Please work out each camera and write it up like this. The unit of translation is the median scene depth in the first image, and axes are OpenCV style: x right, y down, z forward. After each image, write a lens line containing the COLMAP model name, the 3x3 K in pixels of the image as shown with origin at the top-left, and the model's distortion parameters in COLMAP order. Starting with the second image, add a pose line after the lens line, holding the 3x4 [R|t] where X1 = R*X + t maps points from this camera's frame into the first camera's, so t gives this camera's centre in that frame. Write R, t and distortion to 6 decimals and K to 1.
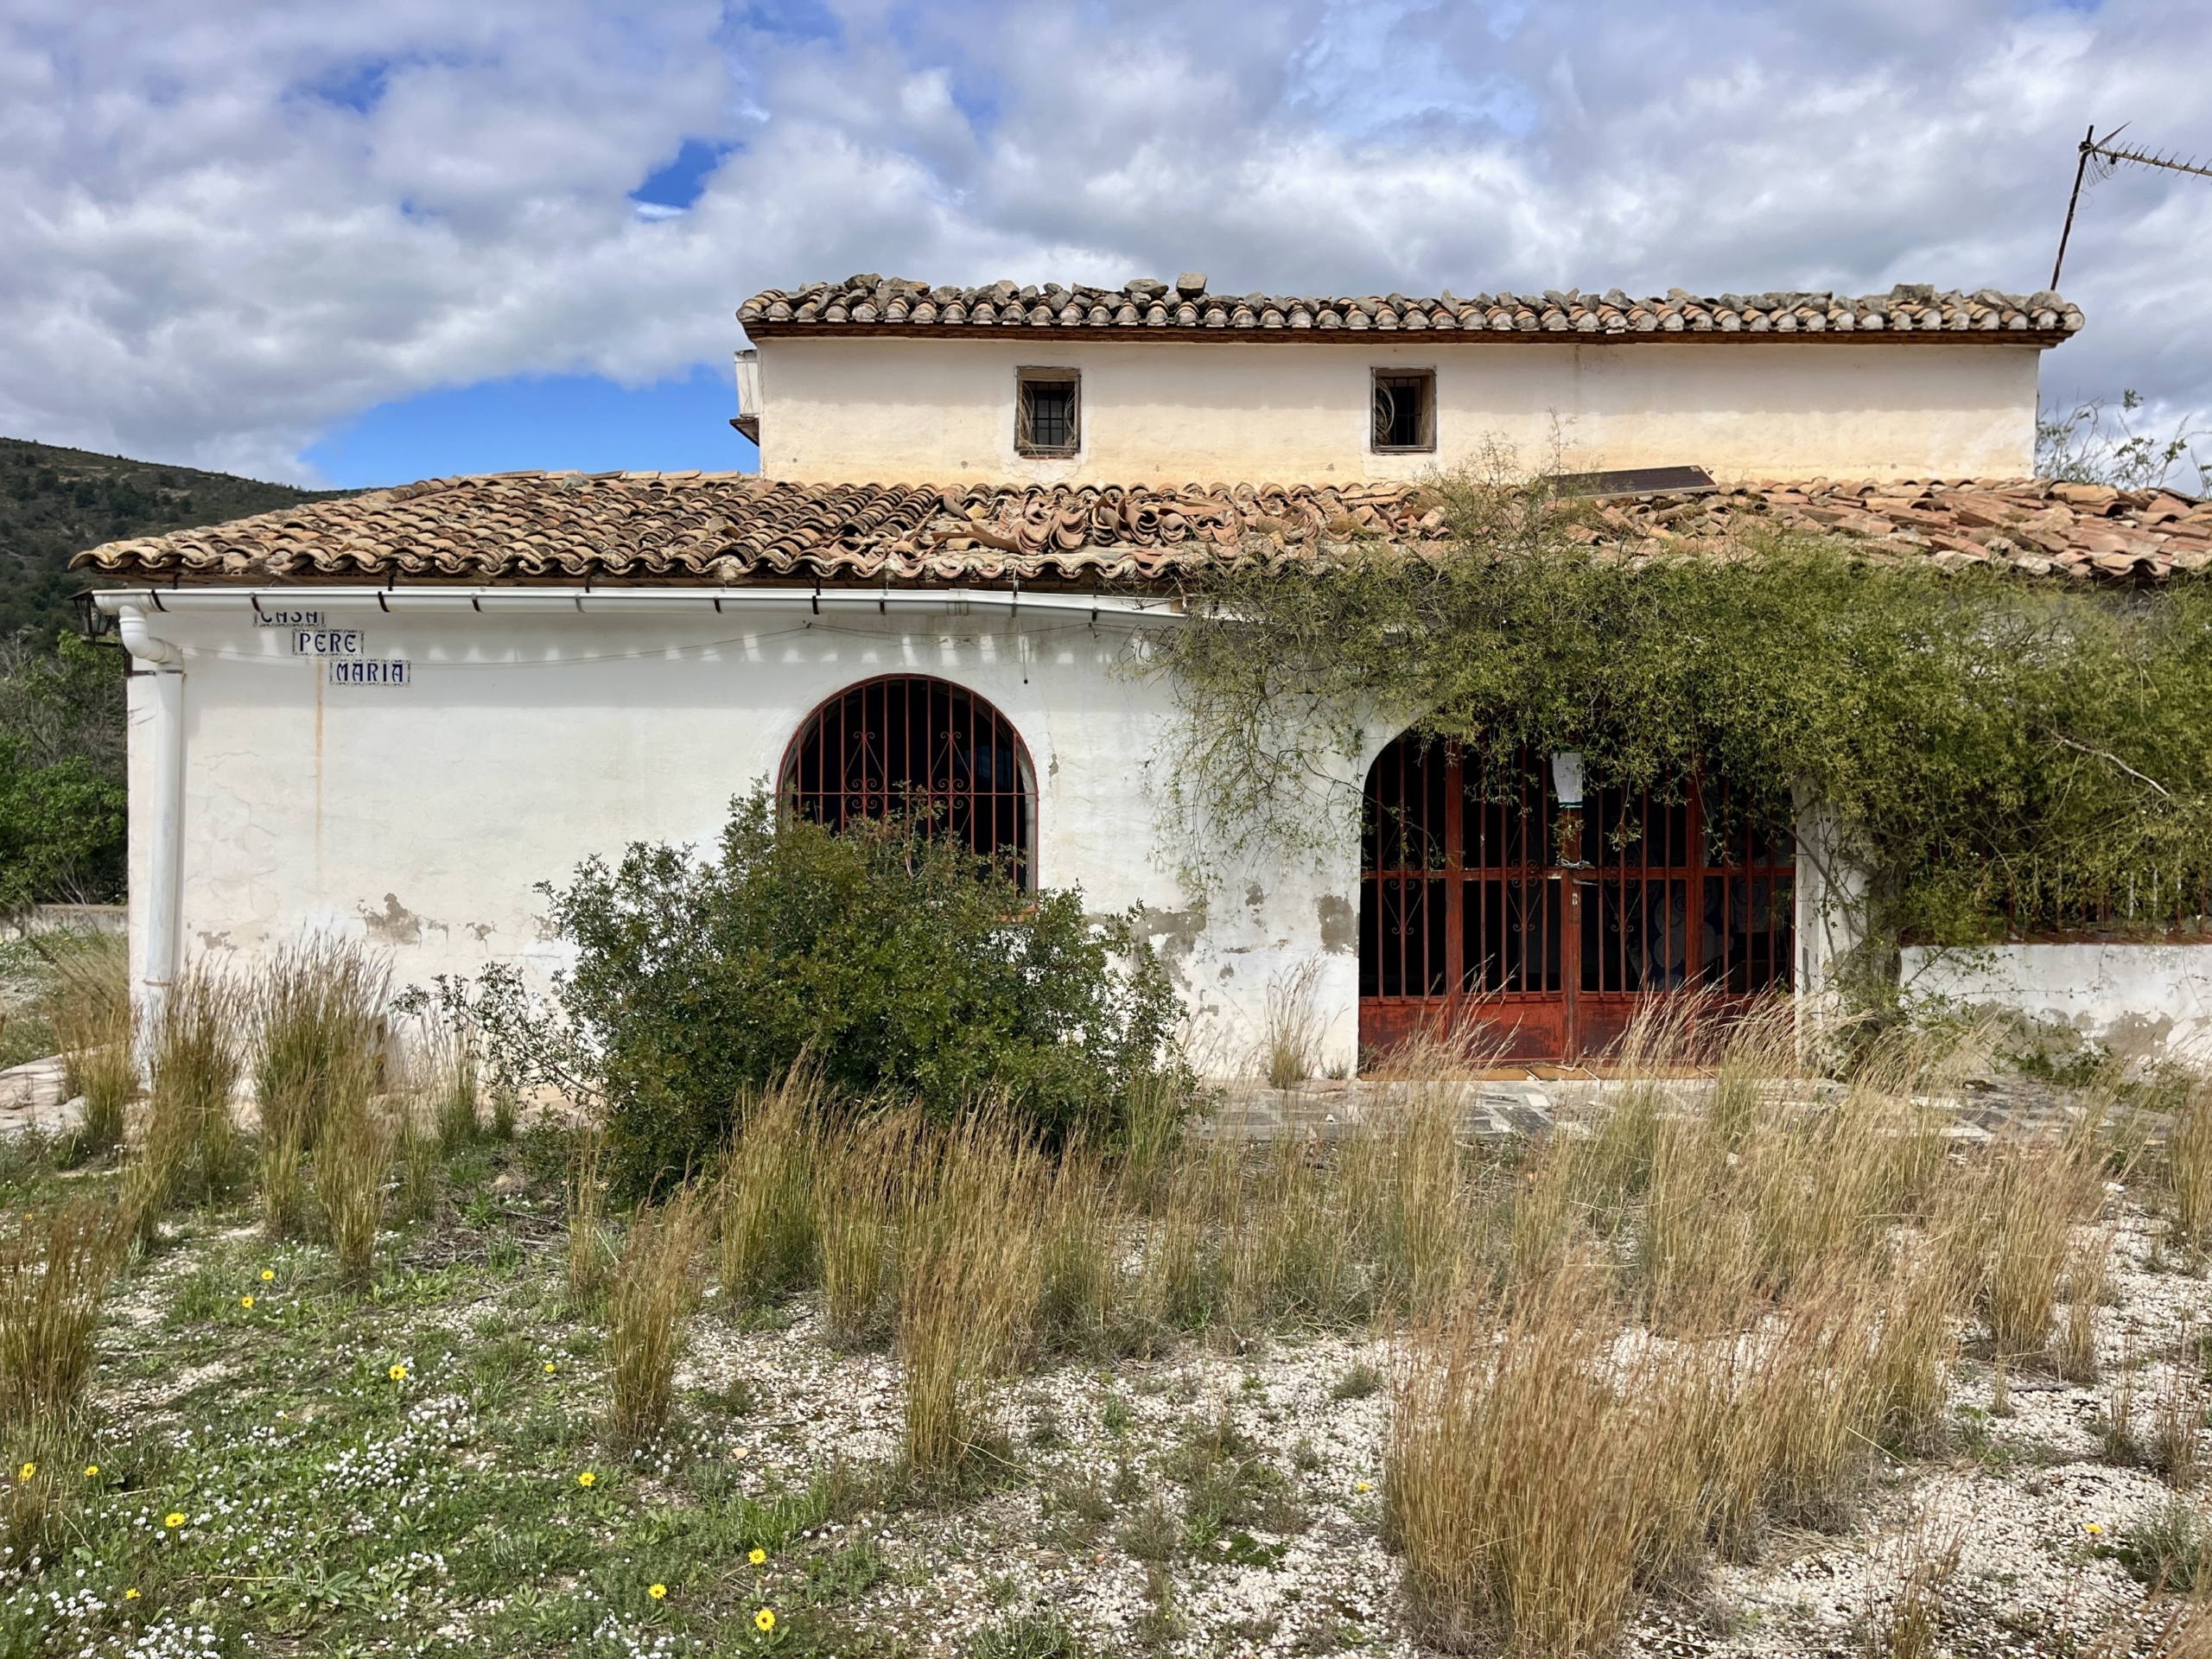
lens RADIAL K [[1621.0, 0, 1140.1], [0, 1621.0, 834.5], [0, 0, 1]] dist [0.073292, -0.110081]
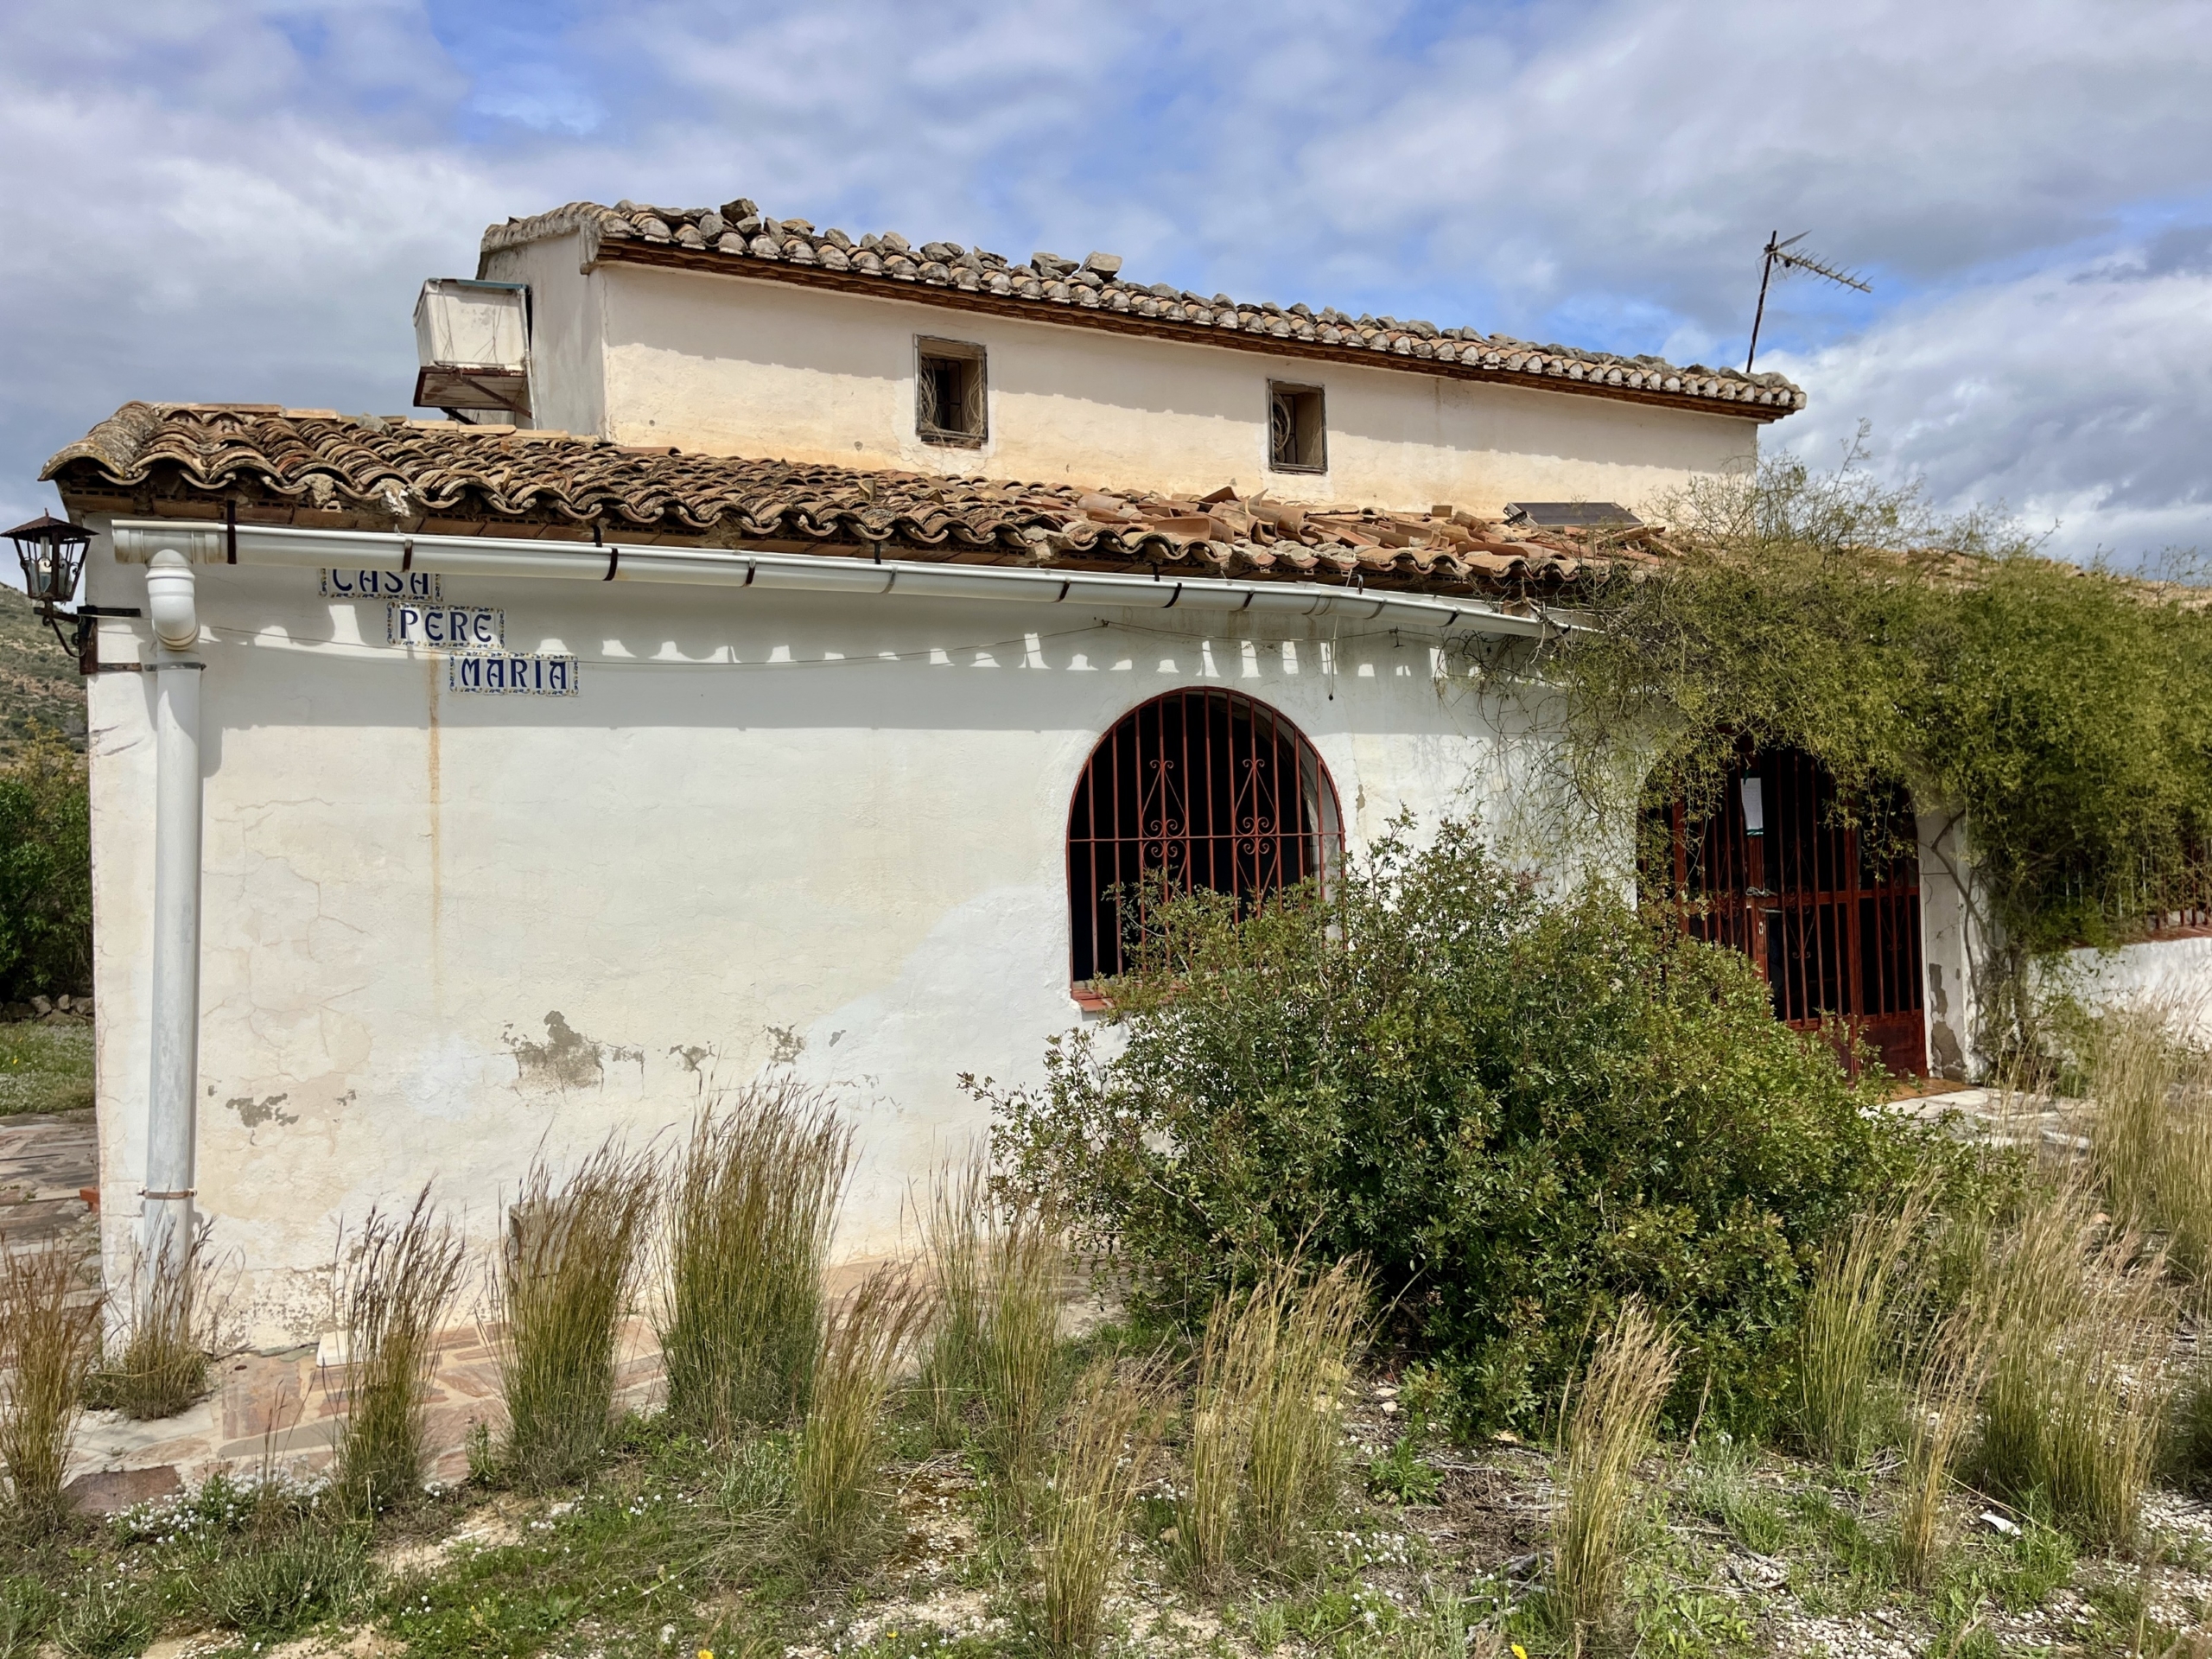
lens RADIAL K [[1621.0, 0, 1140.1], [0, 1621.0, 834.5], [0, 0, 1]] dist [0.073292, -0.110081]
pose [[0.889175, -0.027493, 0.456740, -0.542413], [0.041377, 0.998935, -0.020422, -0.011491], [-0.455692, 0.037057, 0.889366, 0.307968]]
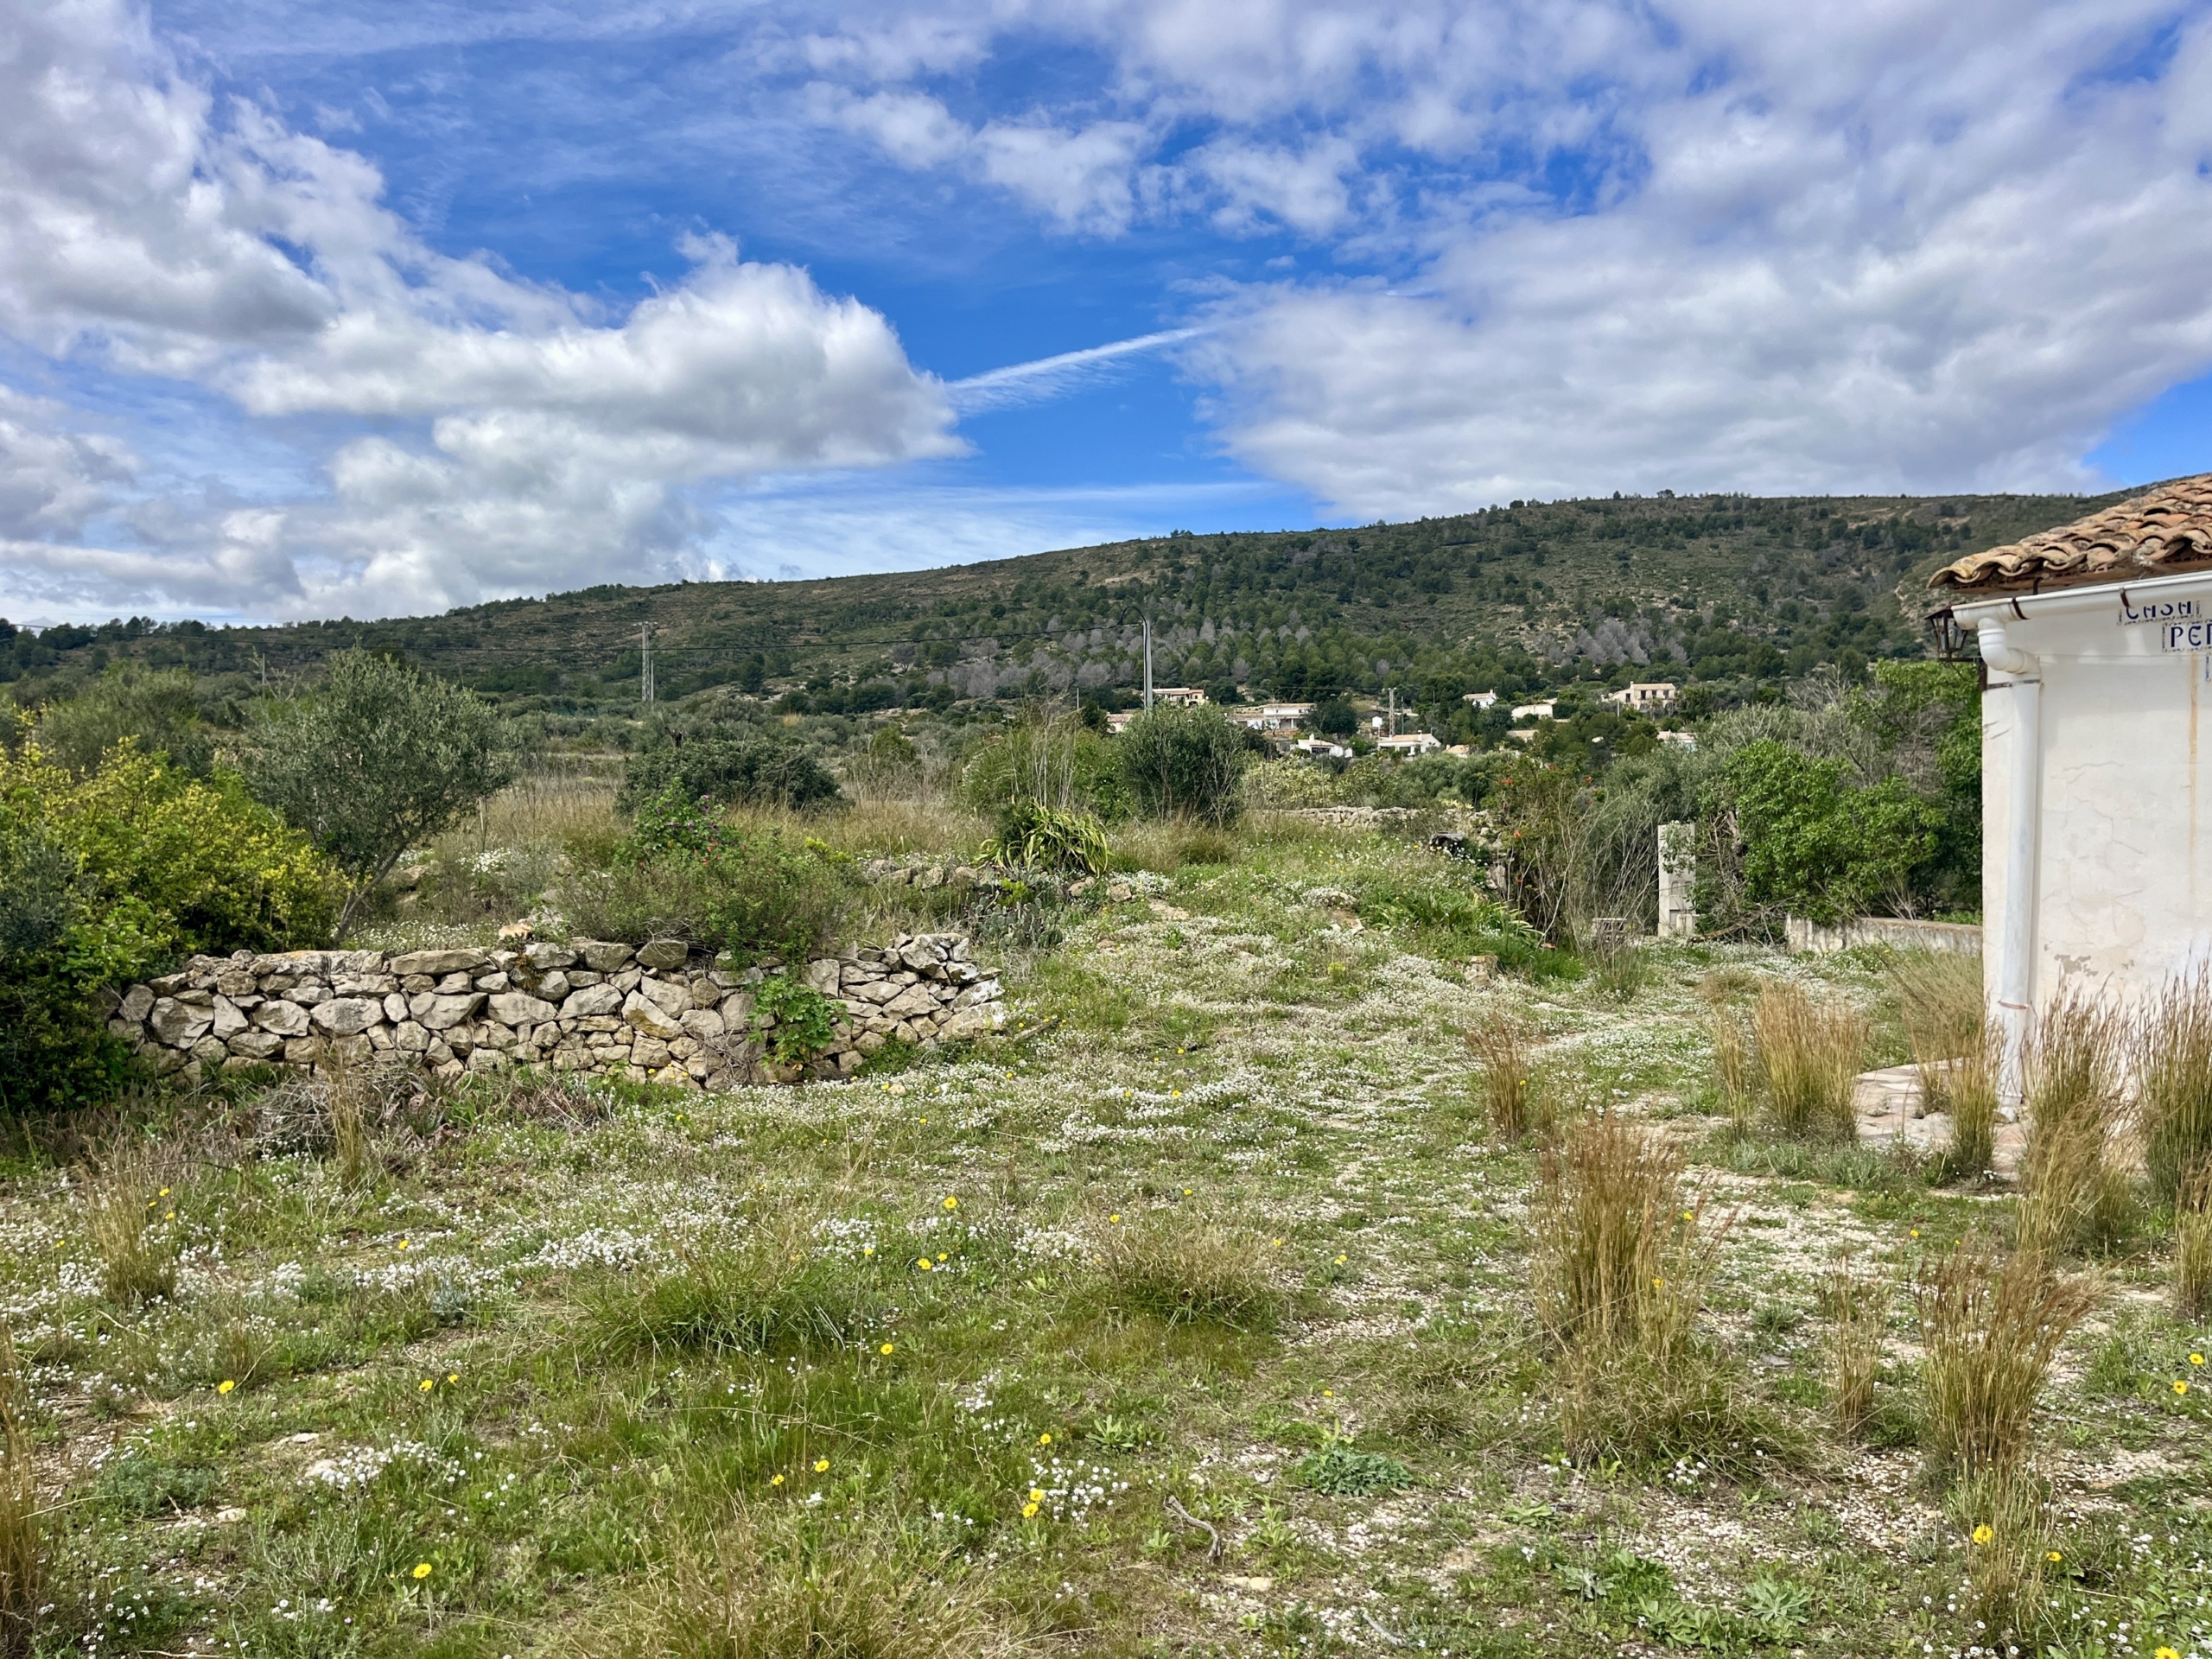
lens RADIAL K [[1621.0, 0, 1140.1], [0, 1621.0, 834.5], [0, 0, 1]] dist [0.073292, -0.110081]
pose [[0.553862, -0.004412, -0.832596, -0.077452], [-0.005678, 0.999943, -0.009075, 0.001613], [0.832589, 0.009754, 0.553806, 0.035366]]
